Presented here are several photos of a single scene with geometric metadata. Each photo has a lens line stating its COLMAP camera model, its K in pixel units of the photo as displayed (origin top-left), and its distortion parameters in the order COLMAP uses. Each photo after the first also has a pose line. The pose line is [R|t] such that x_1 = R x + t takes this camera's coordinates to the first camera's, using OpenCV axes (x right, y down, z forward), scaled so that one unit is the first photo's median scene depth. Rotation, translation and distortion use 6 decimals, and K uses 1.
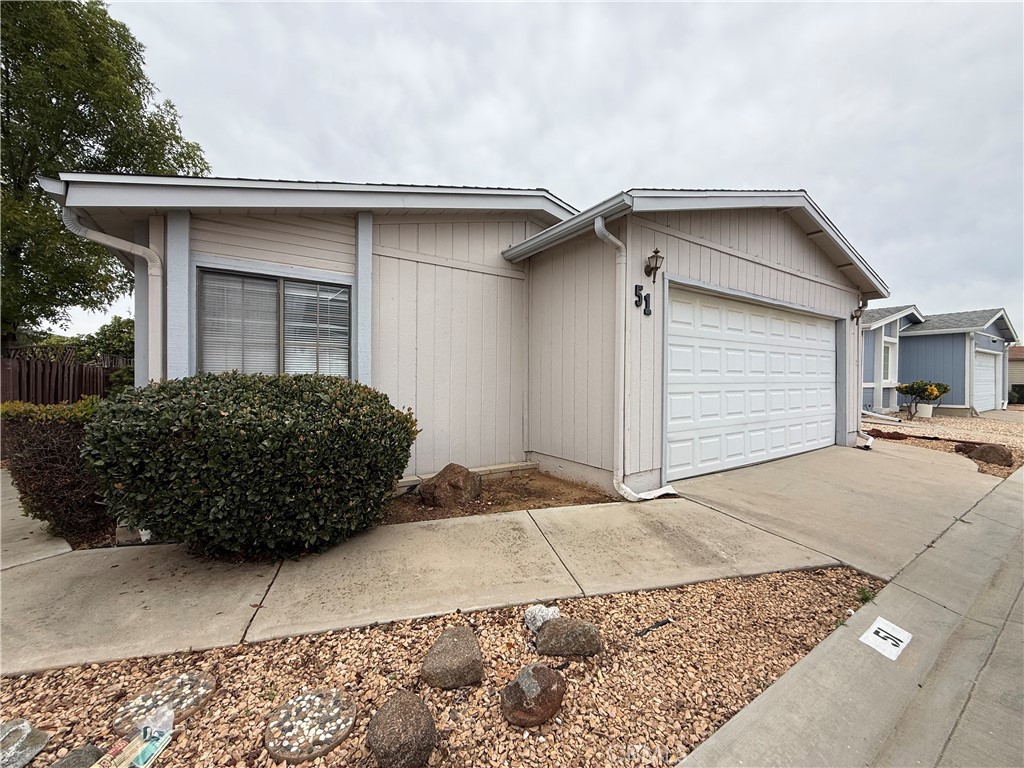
lens RADIAL K [[406.1, 0, 508.5], [0, 406.1, 383.0], [0, 0, 1]] dist [-0.001473, 0.000198]
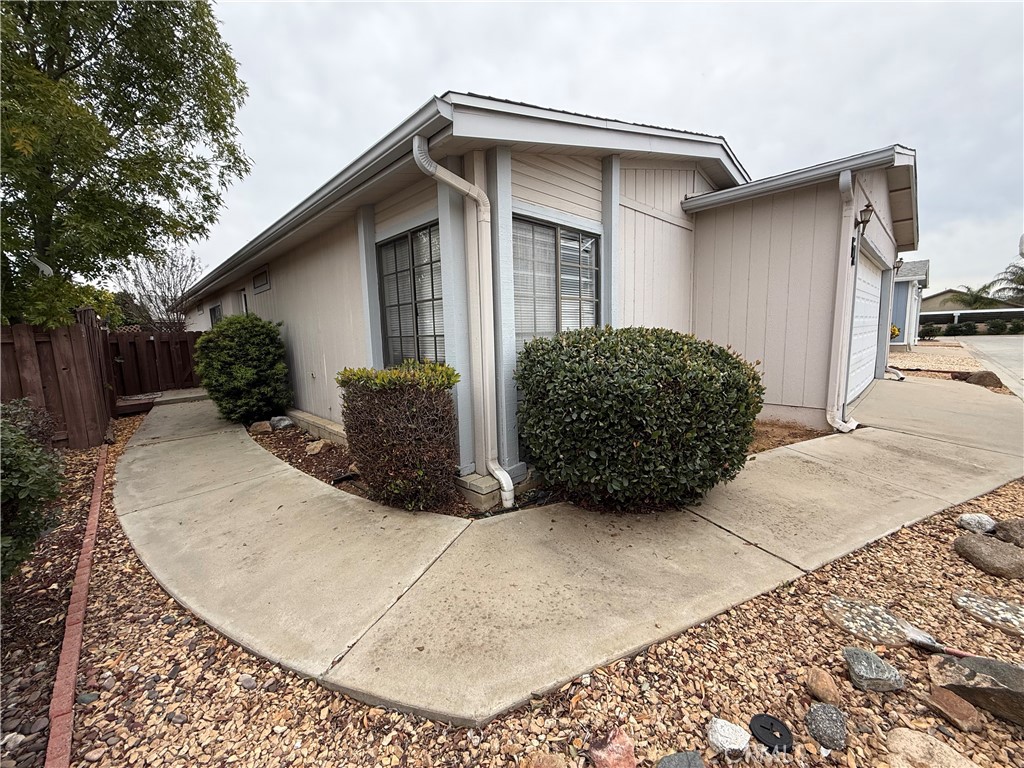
lens RADIAL K [[406.1, 0, 508.5], [0, 406.1, 383.0], [0, 0, 1]] dist [-0.001473, 0.000198]
pose [[0.983289, -0.053186, 0.174107, -0.884824], [0.033046, 0.992630, 0.116593, -0.013606], [-0.179025, -0.108891, 0.977800, 0.067707]]
